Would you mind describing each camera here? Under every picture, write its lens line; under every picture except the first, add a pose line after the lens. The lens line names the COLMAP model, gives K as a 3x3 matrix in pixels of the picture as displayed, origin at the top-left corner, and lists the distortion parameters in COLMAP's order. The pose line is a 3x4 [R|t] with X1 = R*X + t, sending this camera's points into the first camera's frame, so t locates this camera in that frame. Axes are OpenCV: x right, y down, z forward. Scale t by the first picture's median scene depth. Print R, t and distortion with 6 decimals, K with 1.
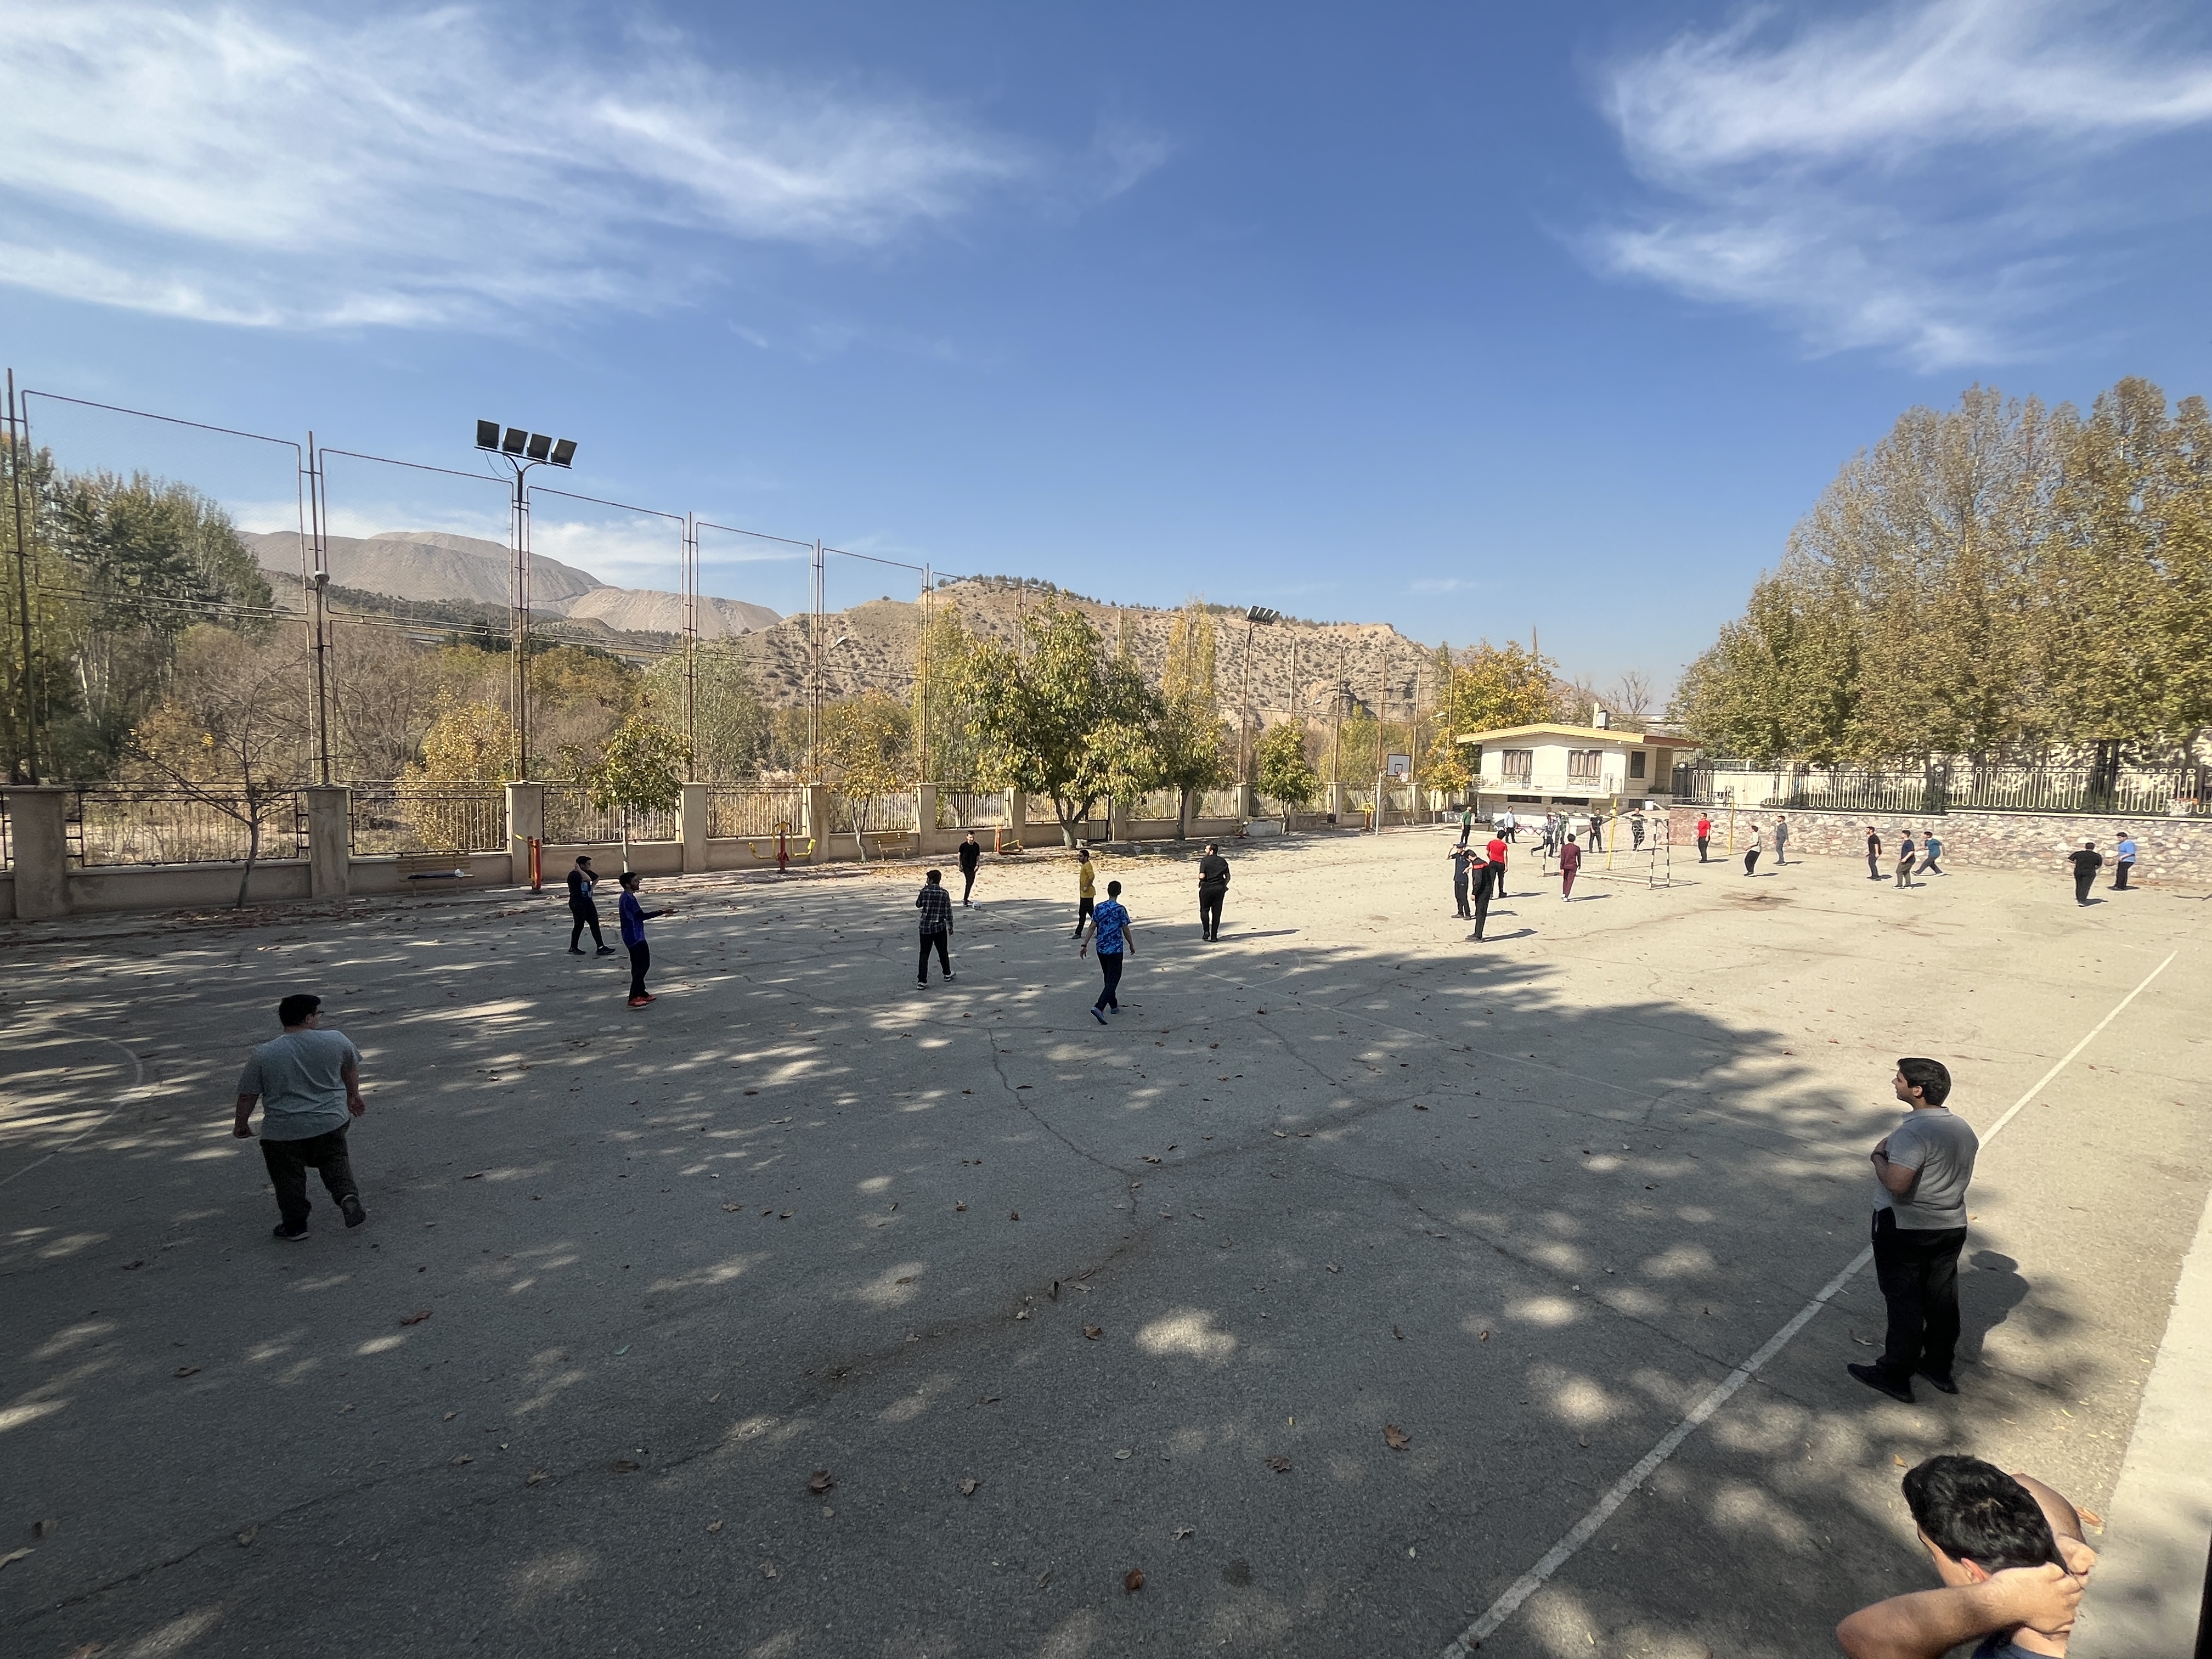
lens RADIAL K [[894.4, 0, 1105.5], [0, 894.4, 828.1], [0, 0, 1]] dist [0.001041, 0.000312]
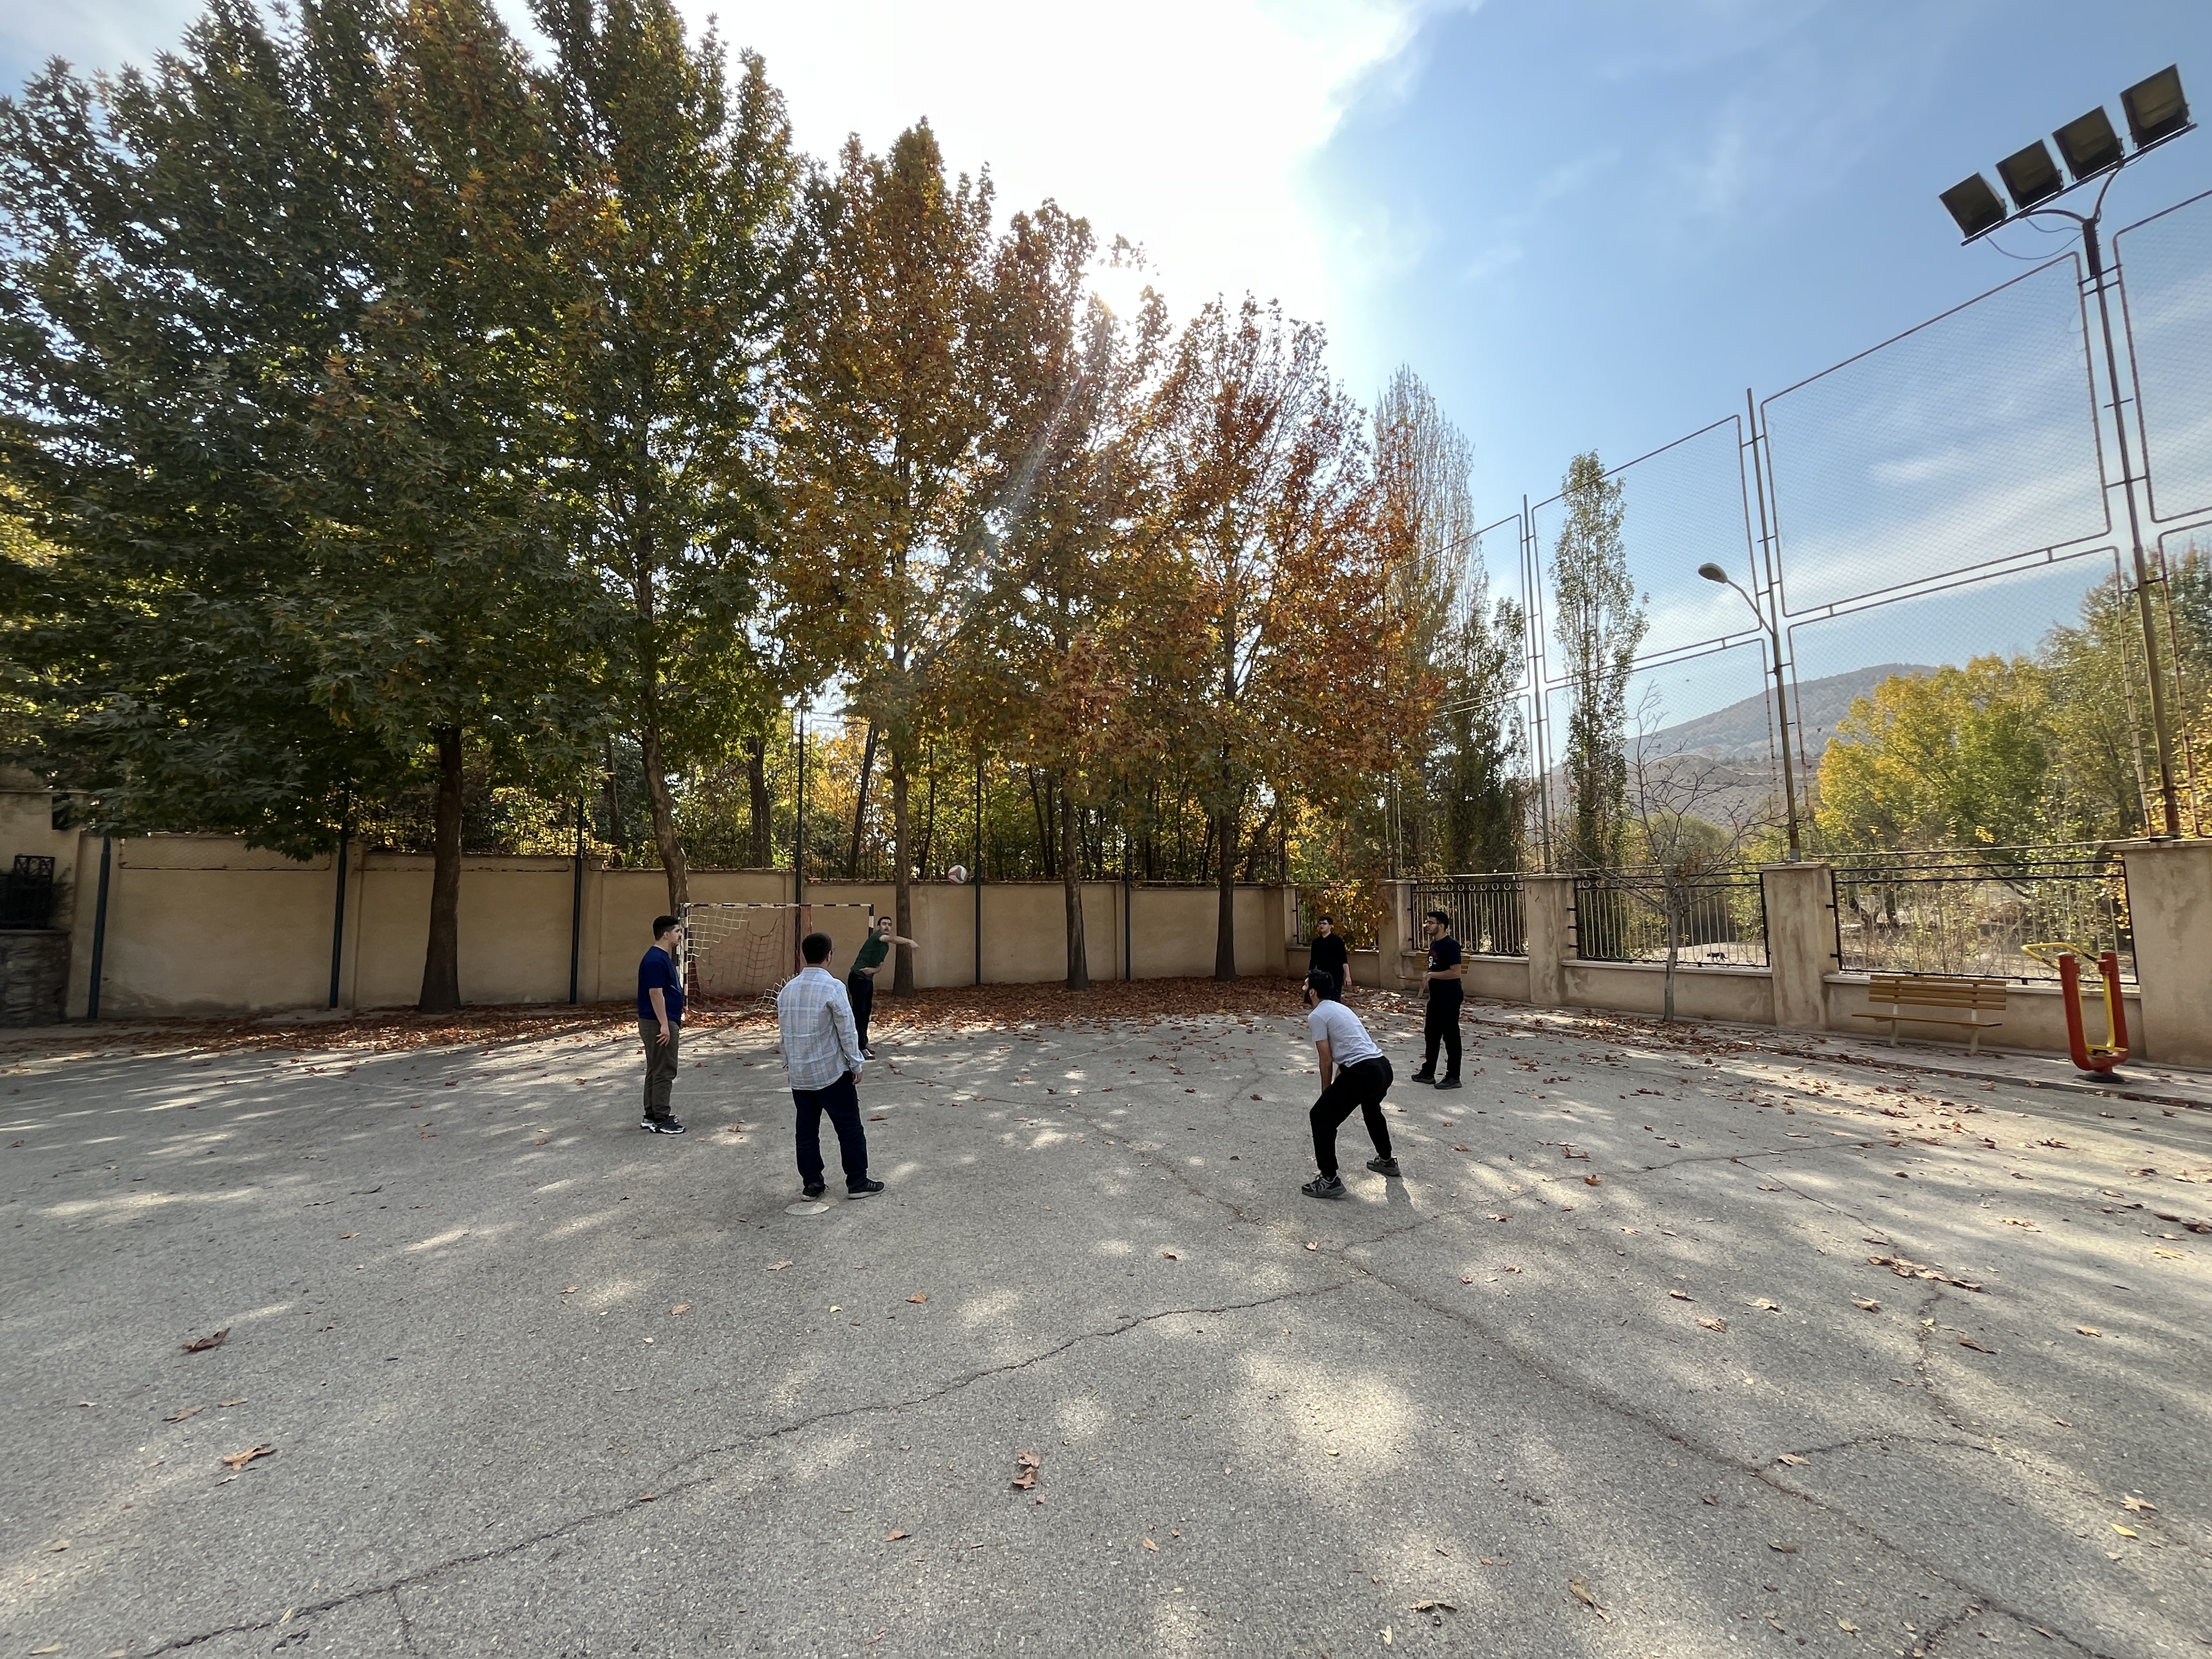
lens RADIAL K [[894.4, 0, 1106.5], [0, 894.4, 810.9], [0, 0, 1]] dist [0.001041, 0.000312]
pose [[-0.287466, -0.100012, -0.952555, -0.054275], [-0.030506, 0.994985, -0.095261, -0.004995], [0.957305, 0.001674, -0.289075, 0.639694]]
